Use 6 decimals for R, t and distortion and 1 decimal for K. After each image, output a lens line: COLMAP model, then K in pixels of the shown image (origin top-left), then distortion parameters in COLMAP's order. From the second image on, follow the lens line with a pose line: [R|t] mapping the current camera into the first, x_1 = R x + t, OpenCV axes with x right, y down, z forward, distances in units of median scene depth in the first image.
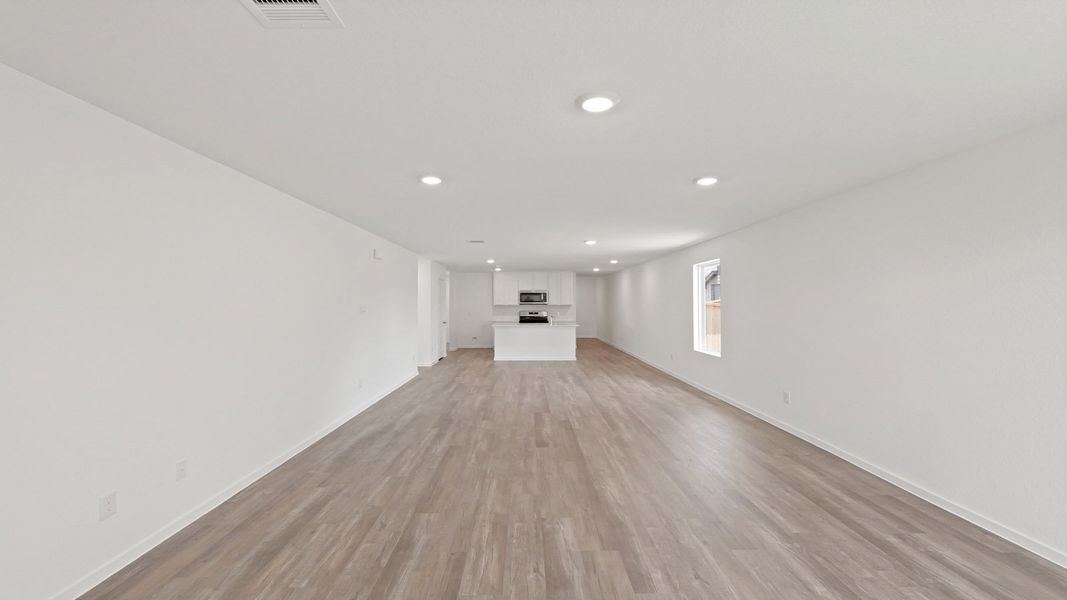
lens RADIAL K [[440.0, 0, 530.2], [0, 440.0, 301.7], [0, 0, 1]] dist [-0.010334, 0.000141]
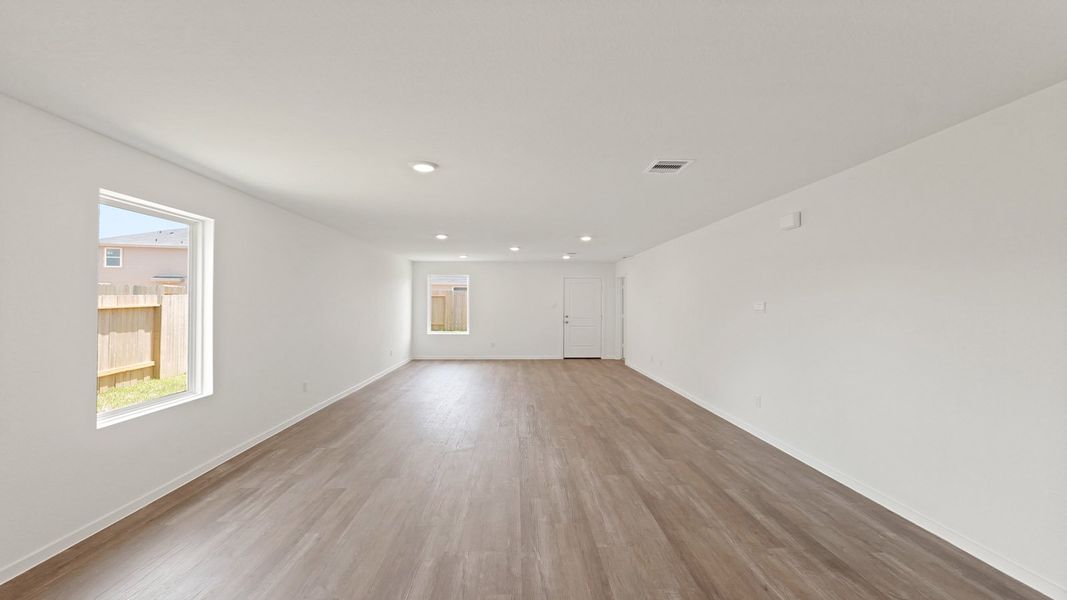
lens RADIAL K [[440.0, 0, 533.6], [0, 440.0, 301.2], [0, 0, 1]] dist [-0.010334, 0.000141]
pose [[-0.999300, -0.000555, -0.037393, 0.067999], [-0.000025, 0.999900, -0.014173, 0.028733], [0.037397, -0.014162, -0.999200, 2.594702]]
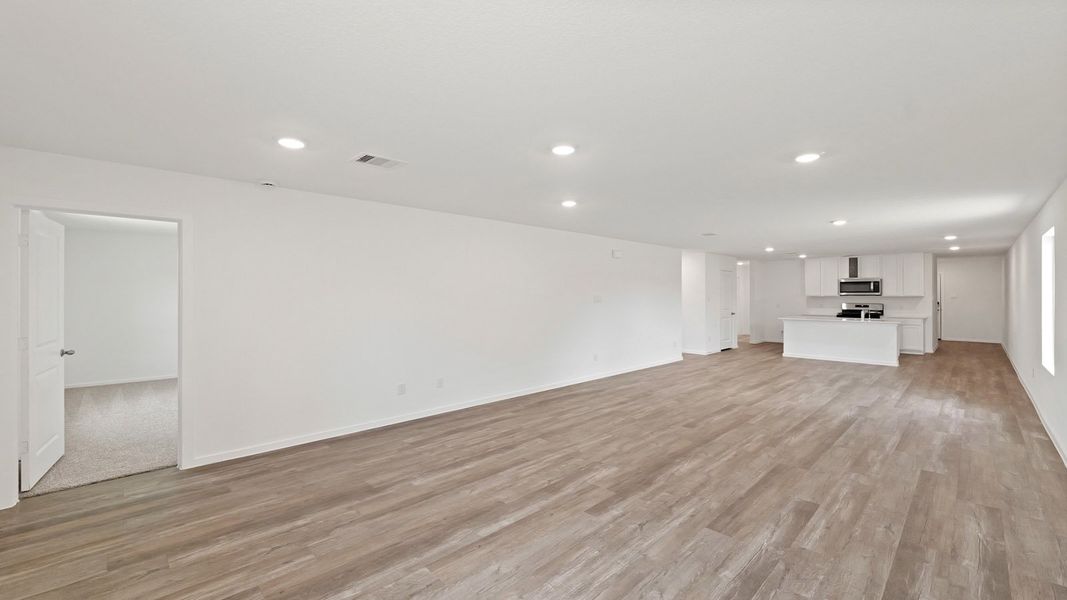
lens RADIAL K [[440.0, 0, 535.2], [0, 440.0, 298.0], [0, 0, 1]] dist [-0.010334, 0.000141]
pose [[0.694809, 0.005667, -0.719172, 0.596033], [0.003199, 0.999935, 0.010970, -0.000050], [0.719187, -0.009923, 0.694745, -0.016124]]
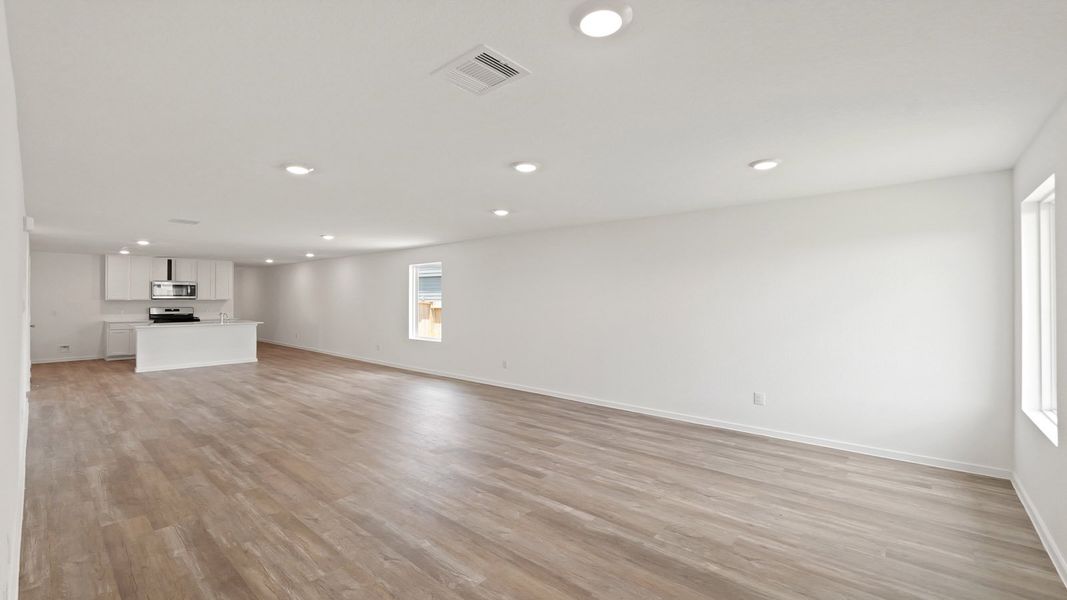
lens RADIAL K [[440.0, 0, 531.4], [0, 440.0, 296.4], [0, 0, 1]] dist [-0.010334, 0.000141]
pose [[0.663208, 0.005869, 0.748412, -0.535917], [-0.004924, 0.999982, -0.003478, 0.002705], [-0.748419, -0.001379, 0.663225, -0.020949]]
